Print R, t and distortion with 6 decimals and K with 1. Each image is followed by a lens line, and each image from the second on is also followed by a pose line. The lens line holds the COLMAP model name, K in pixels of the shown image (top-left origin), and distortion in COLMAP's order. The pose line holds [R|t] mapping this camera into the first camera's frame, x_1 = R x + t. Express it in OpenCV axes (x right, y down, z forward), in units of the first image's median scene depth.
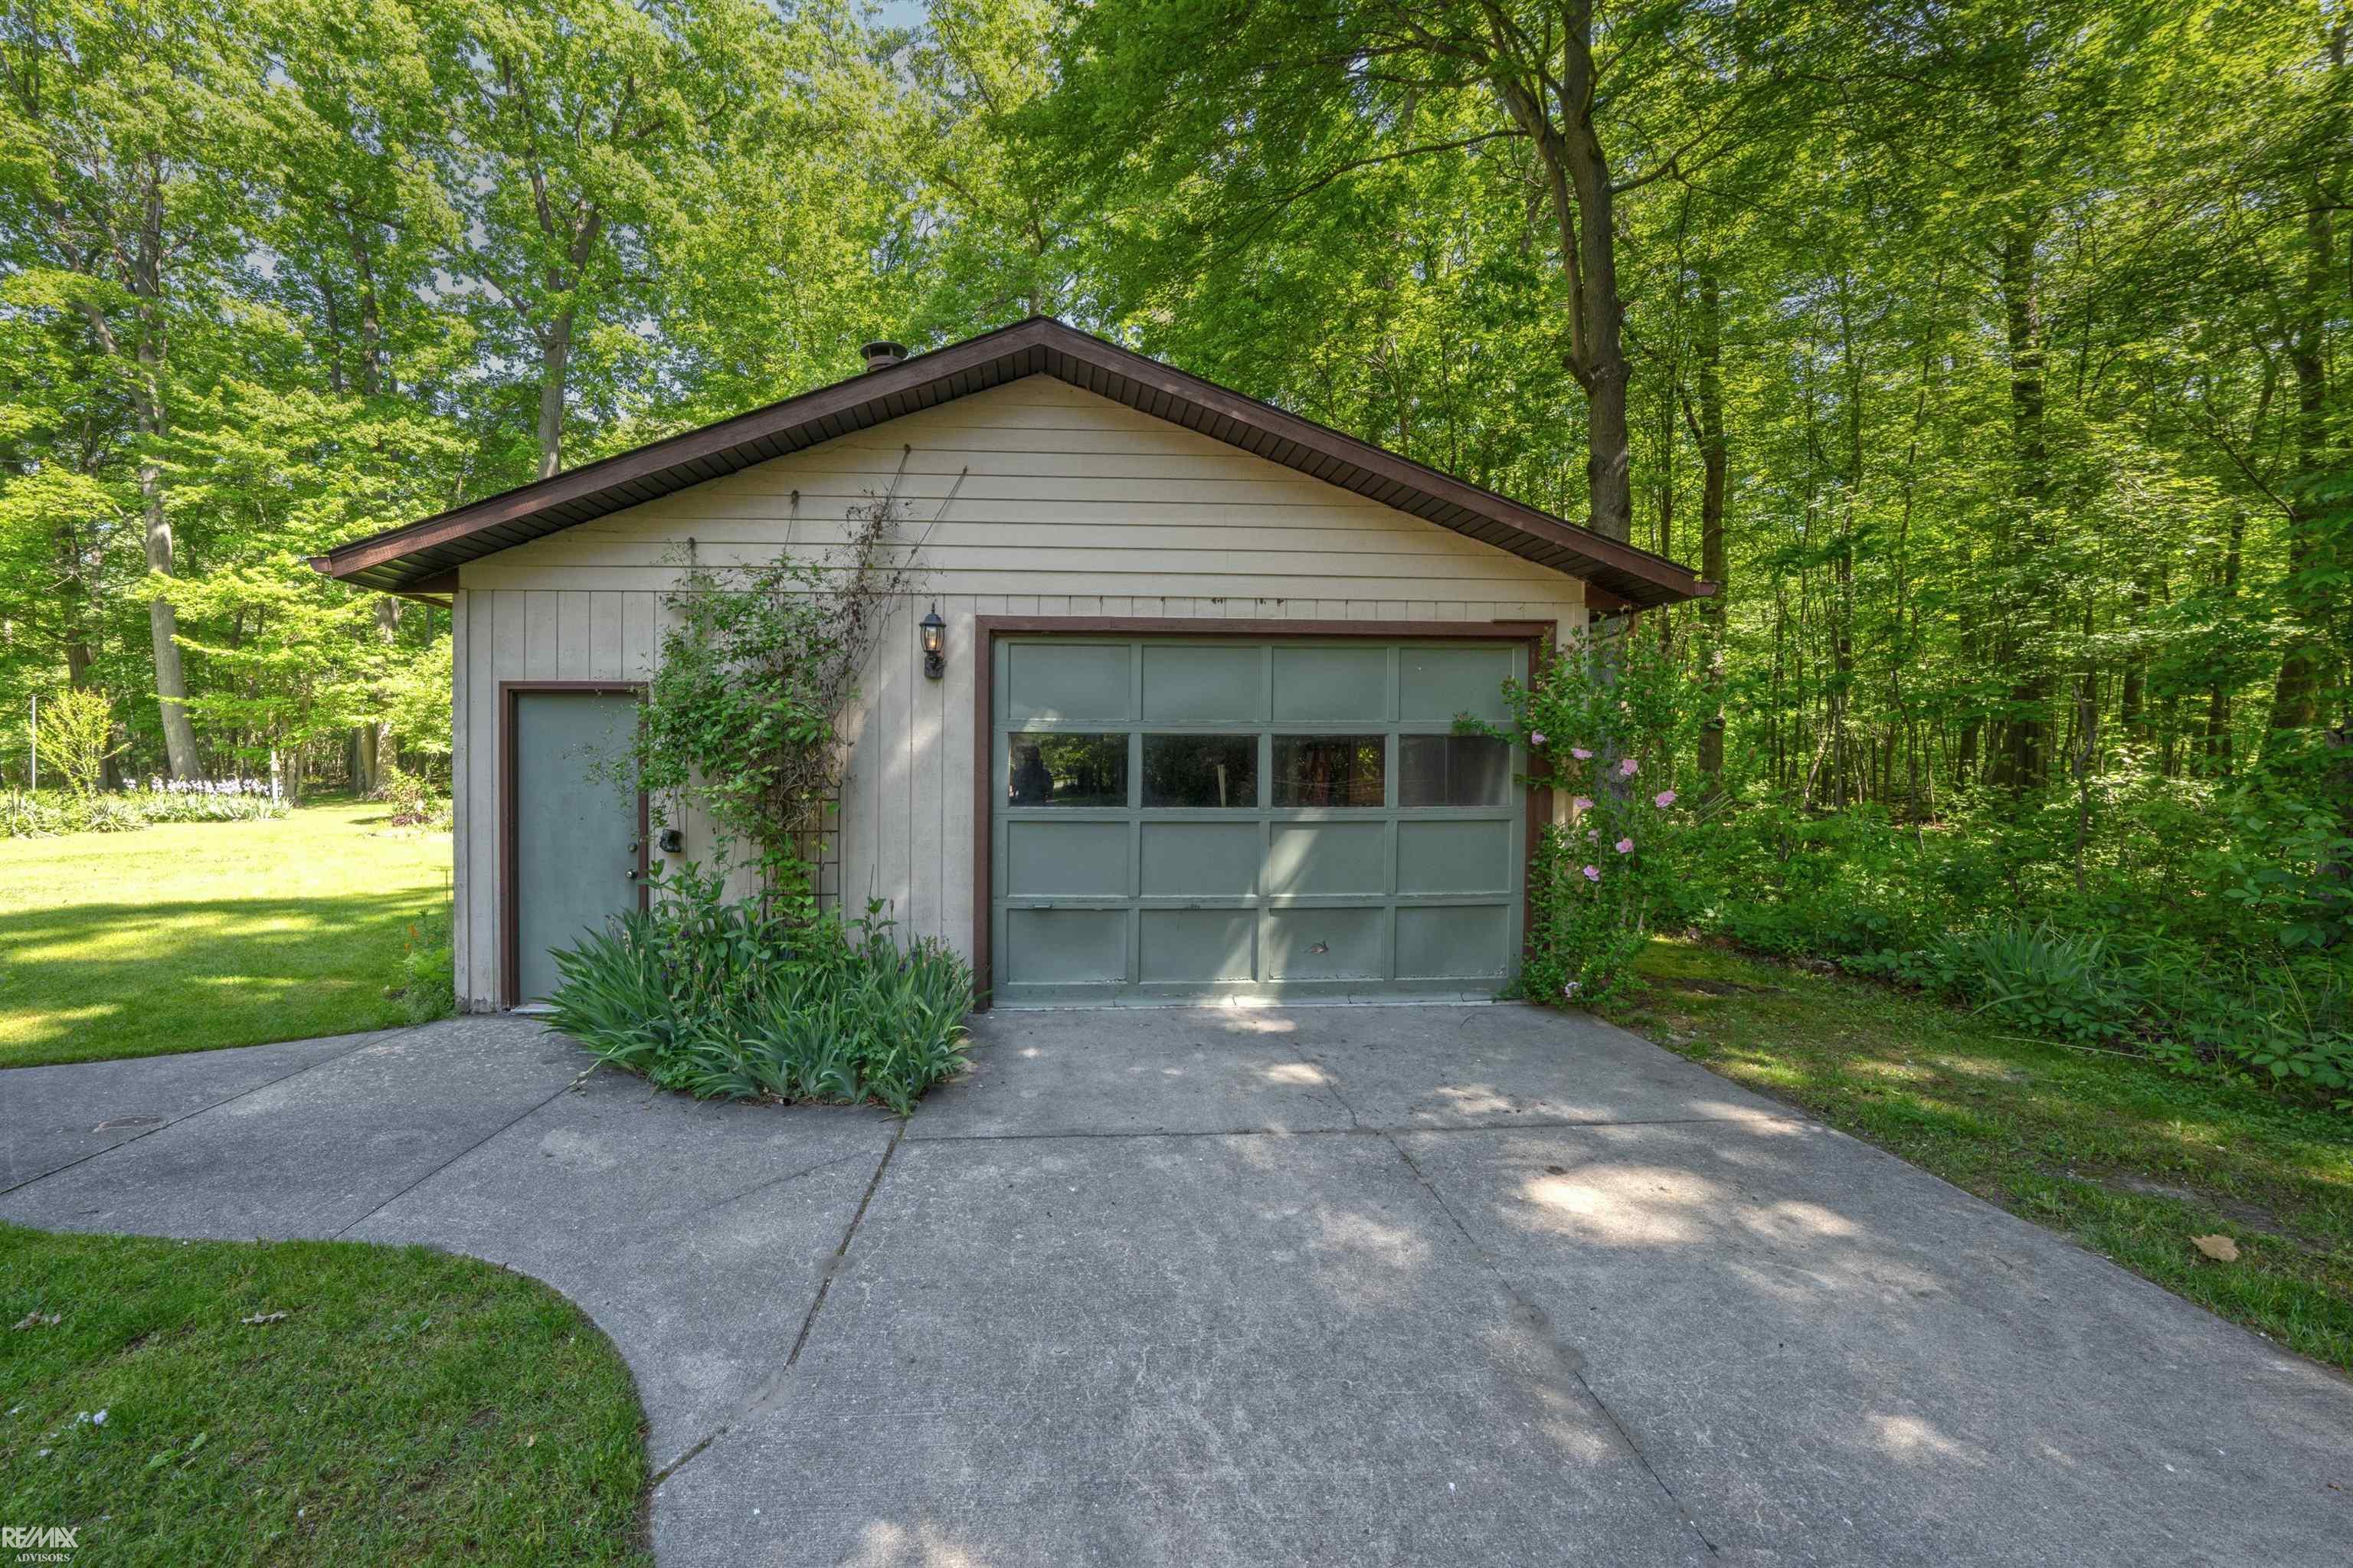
lens RADIAL K [[856.3, 0, 1083.7], [0, 856.3, 768.3], [0, 0, 1]] dist [-0.013243, 0.002692]
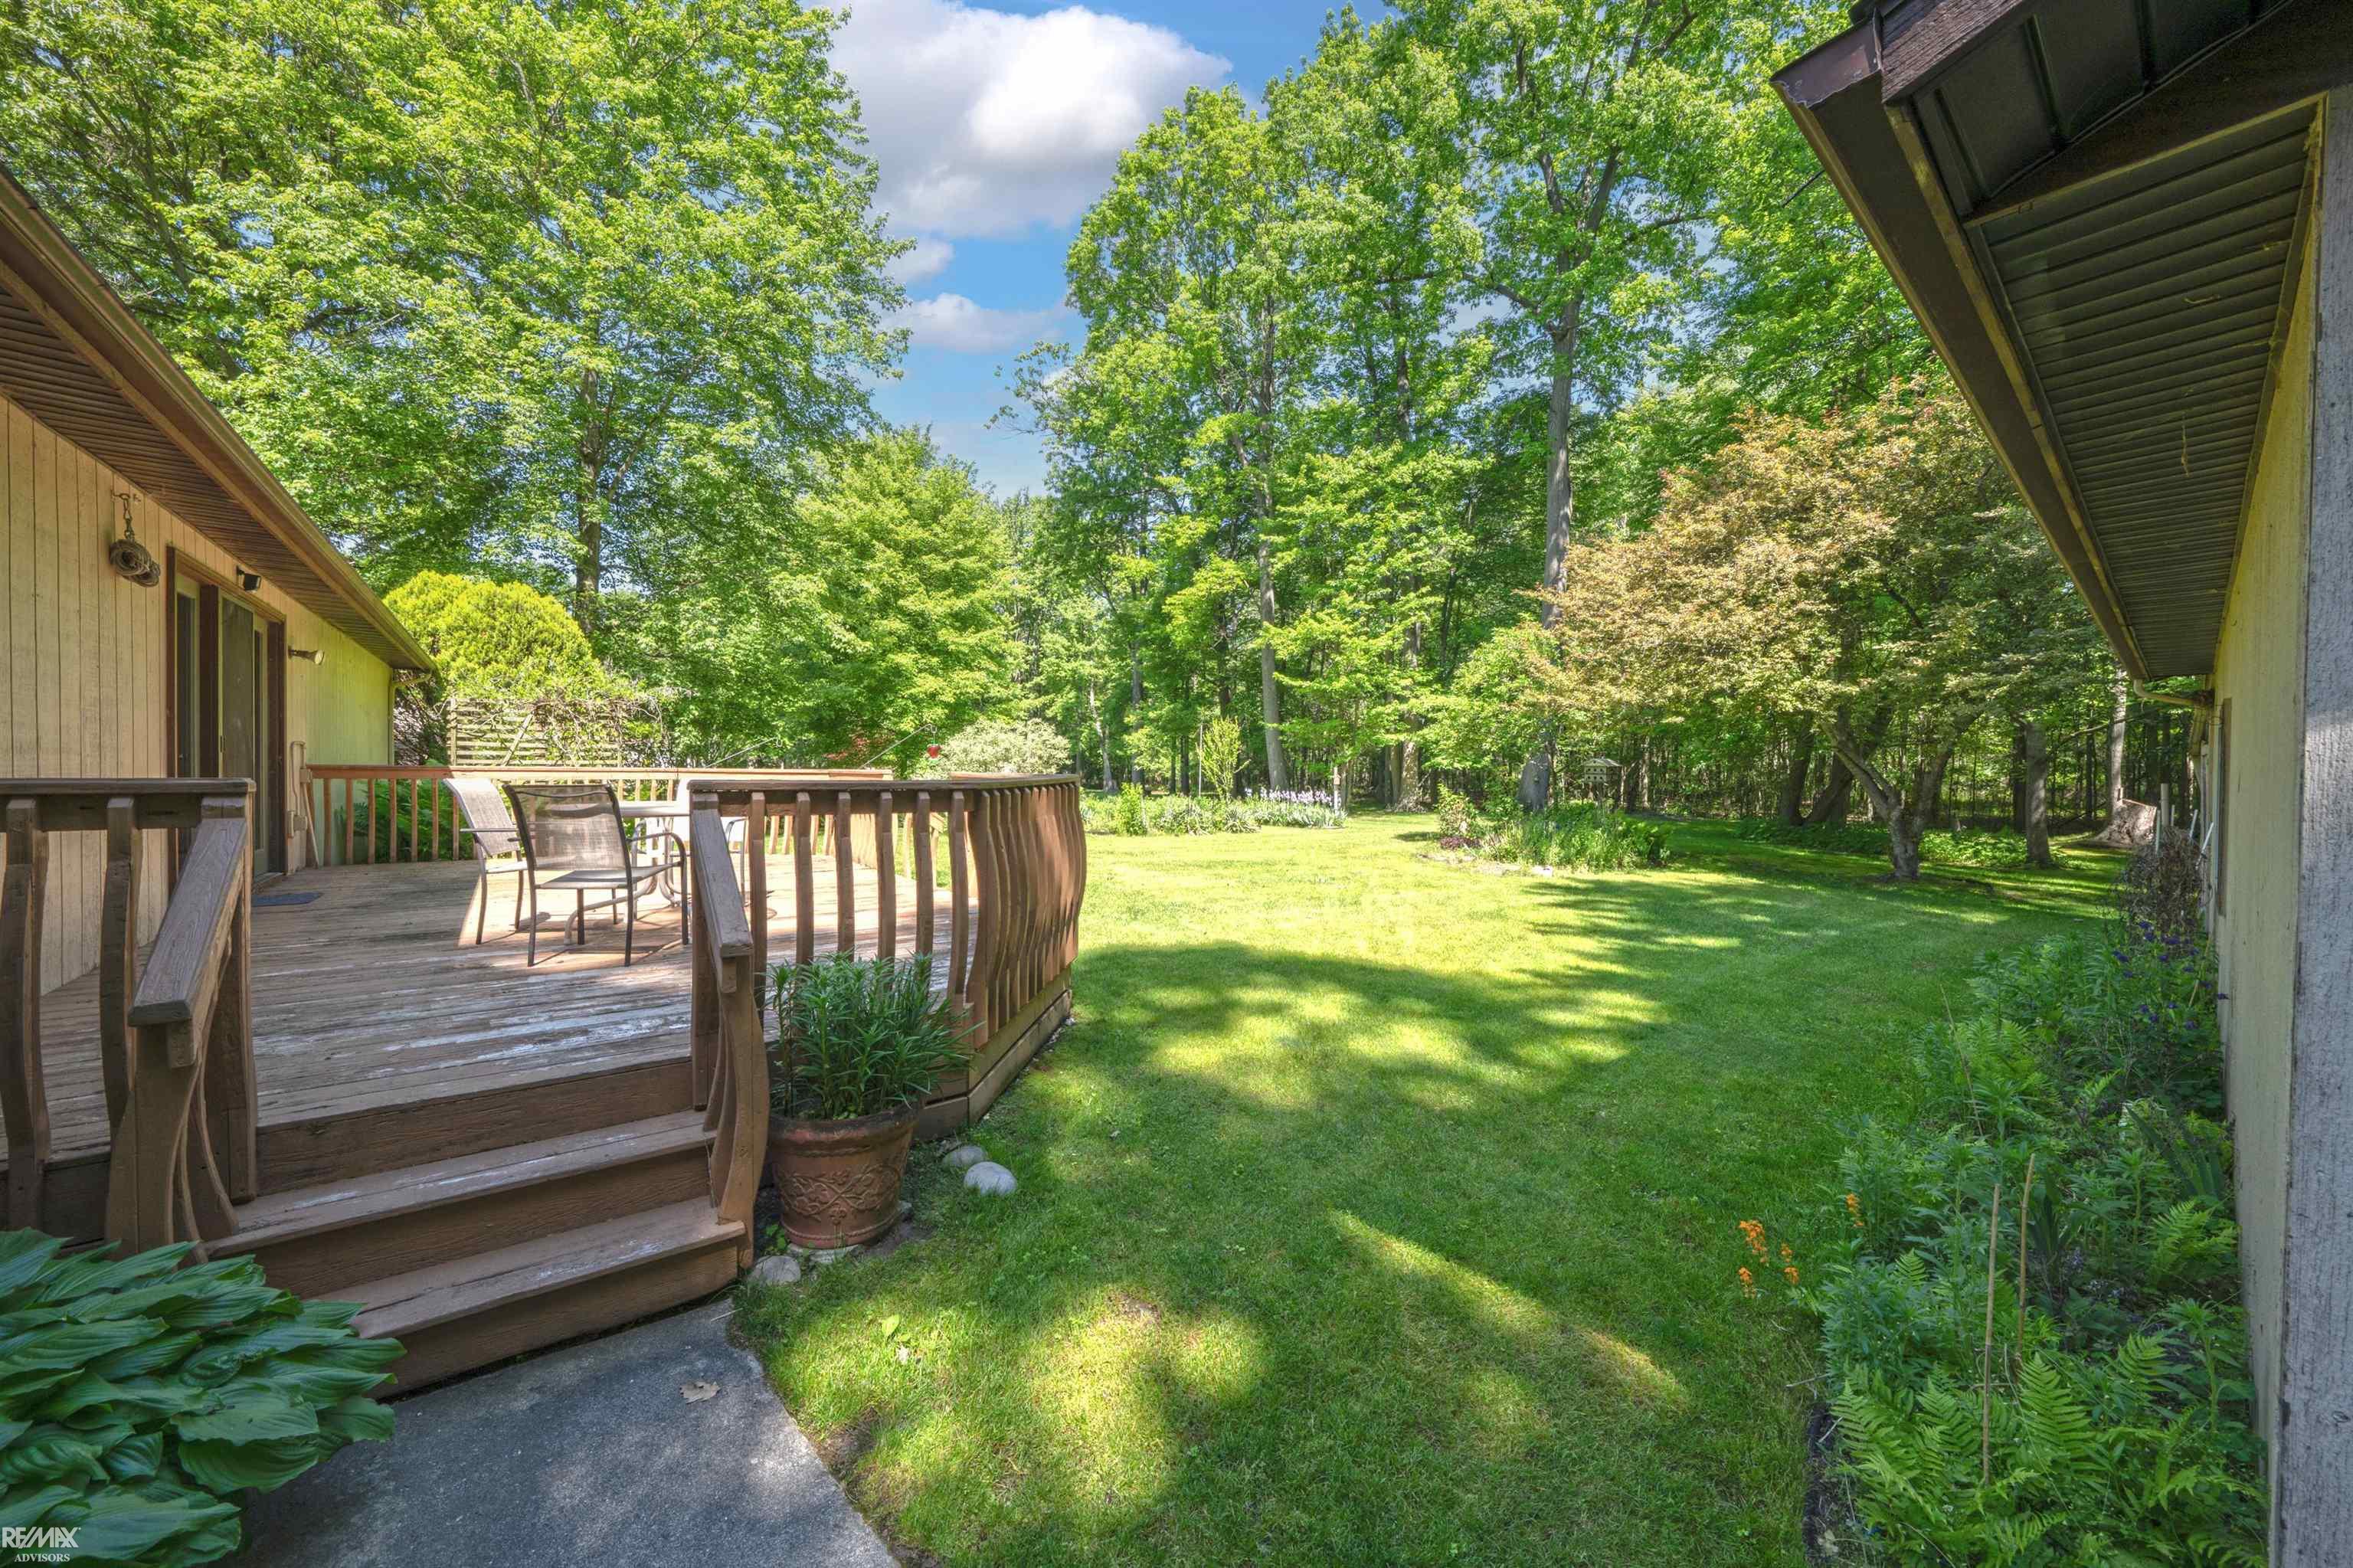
lens RADIAL K [[856.3, 0, 1162.3], [0, 856.3, 767.8], [0, 0, 1]] dist [-0.013243, 0.002692]
pose [[0.587672, 0.006151, -0.809076, -0.148283], [-0.023036, 0.999693, -0.009133, -0.002821], [0.808771, 0.024005, 0.587633, 0.125882]]
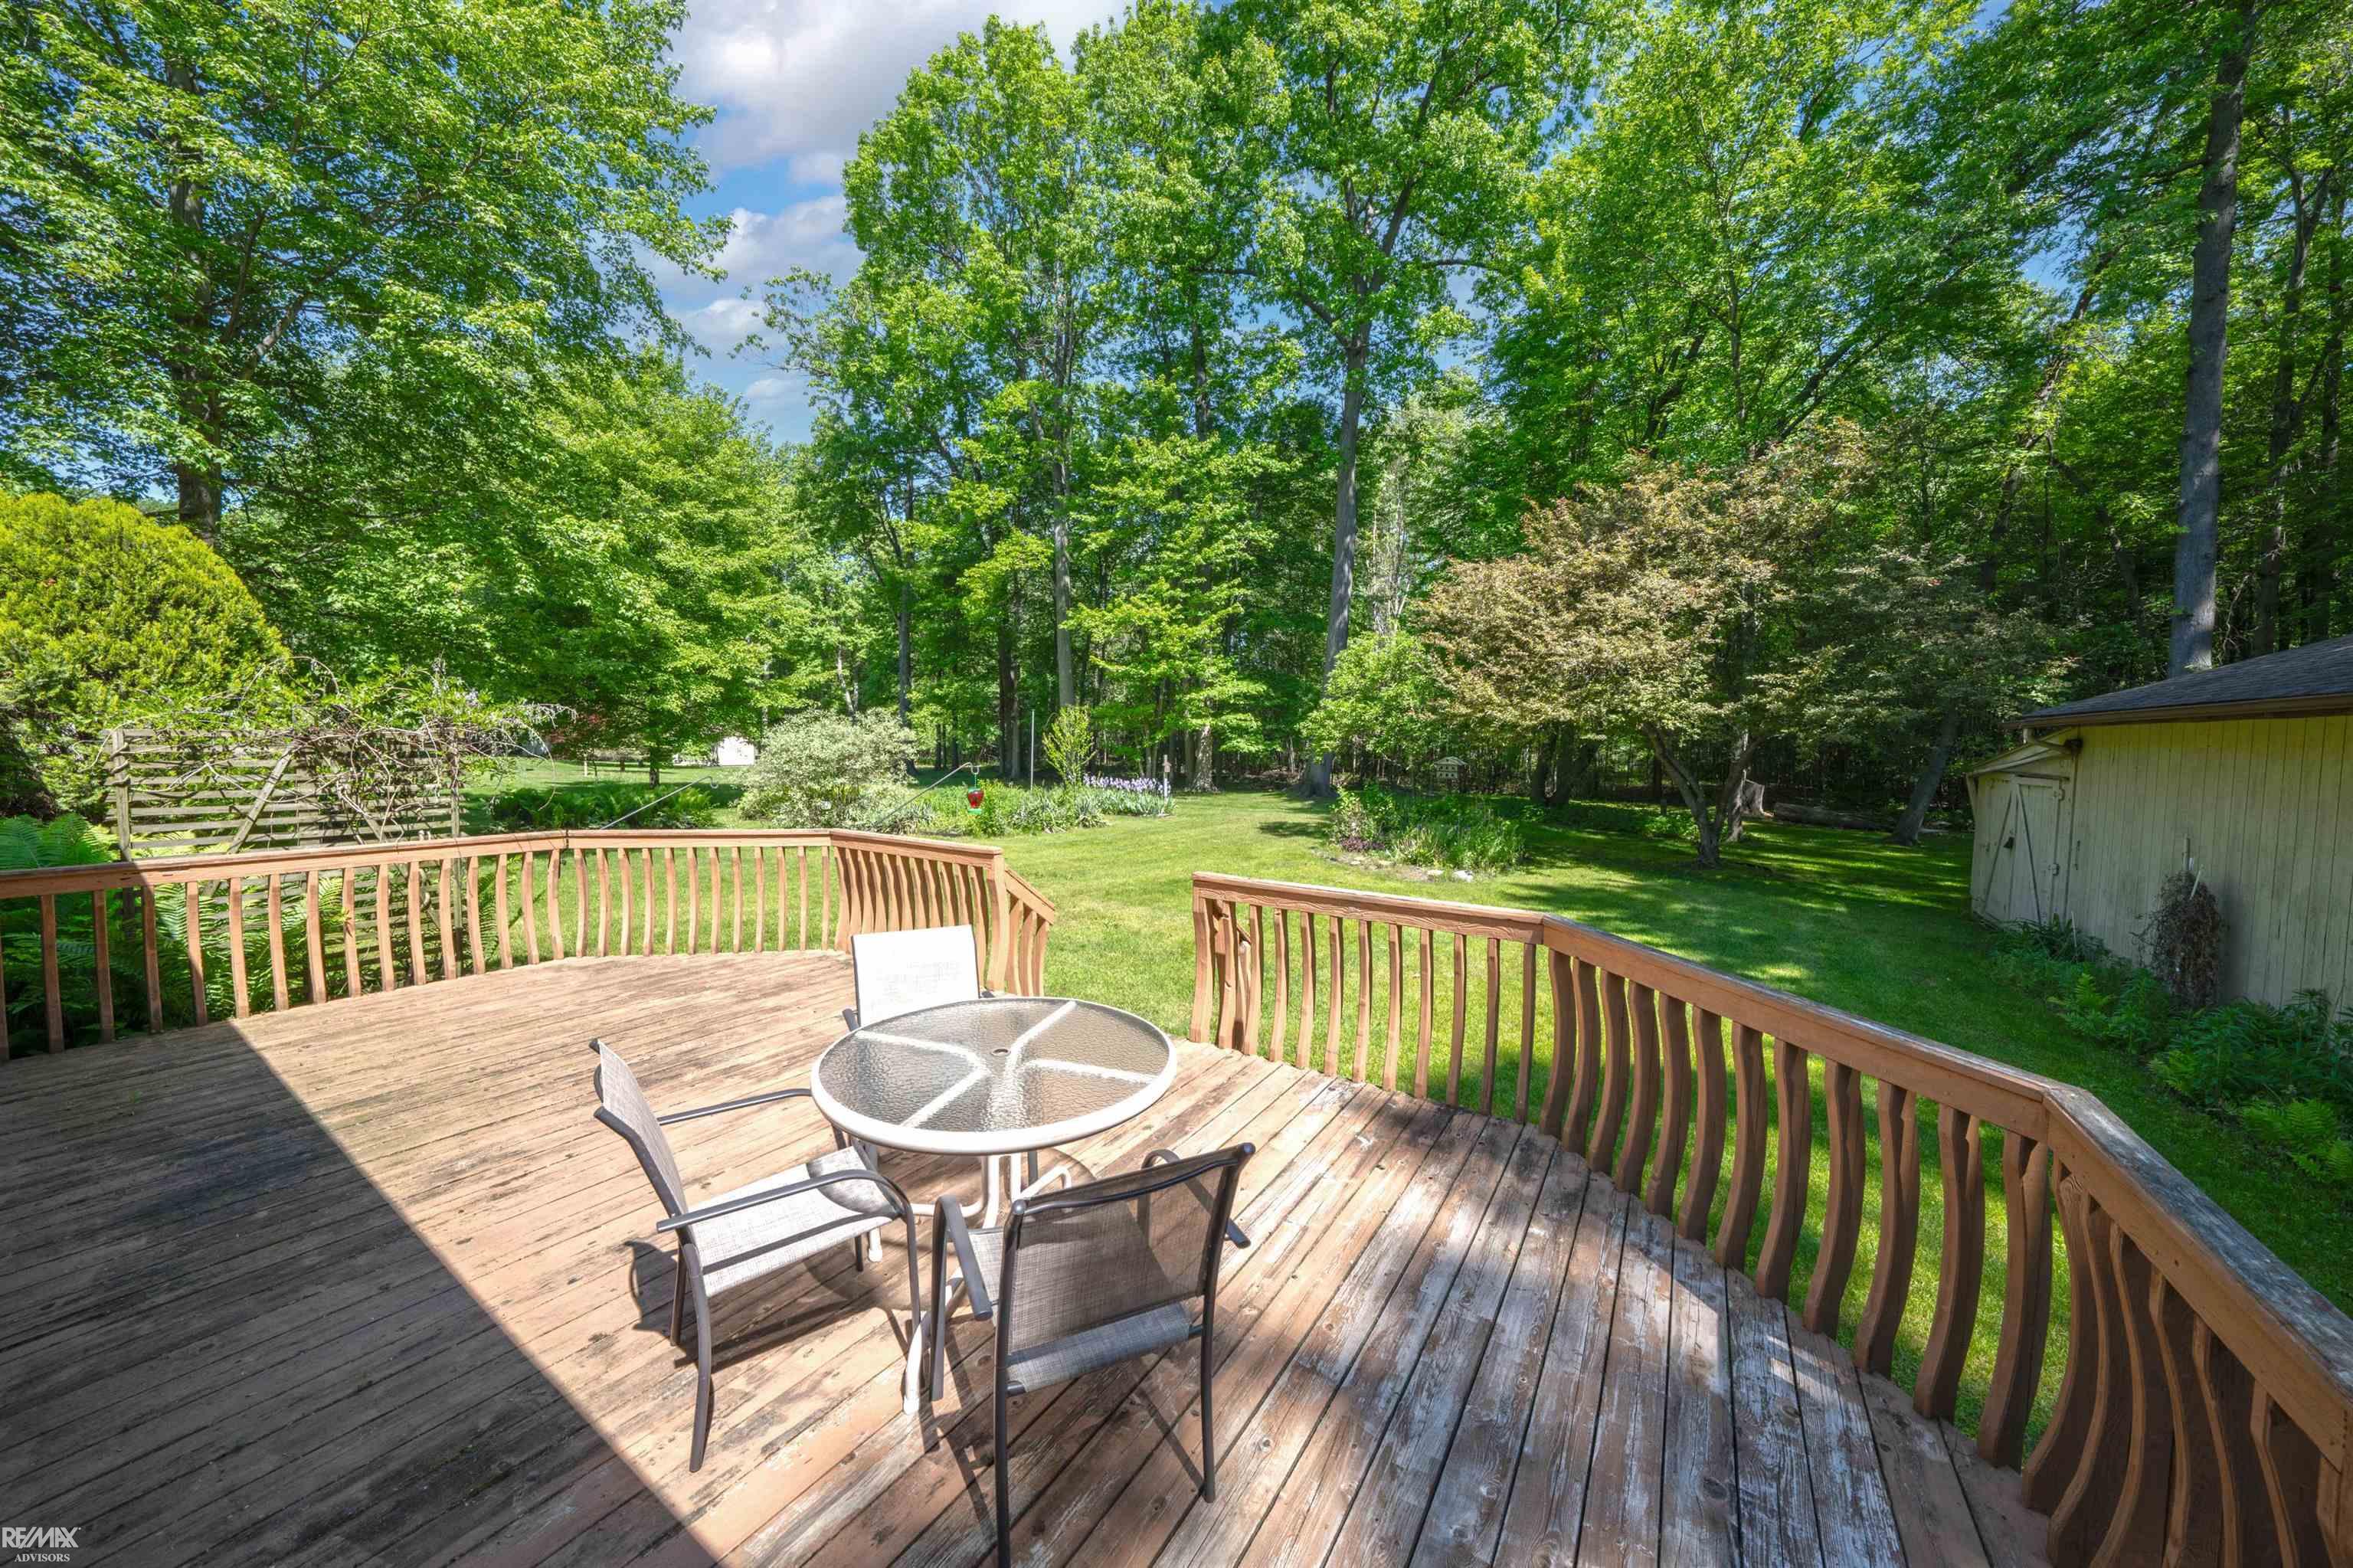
lens RADIAL K [[822.2, 0, 1167.2], [0, 822.2, 767.5], [0, 0, 1]] dist [-0.006125, 0.000191]
pose [[0.818170, 0.033240, -0.574014, -0.281194], [-0.024086, 0.999433, 0.023544, -0.025639], [0.574471, -0.005437, 0.818507, 0.086632]]
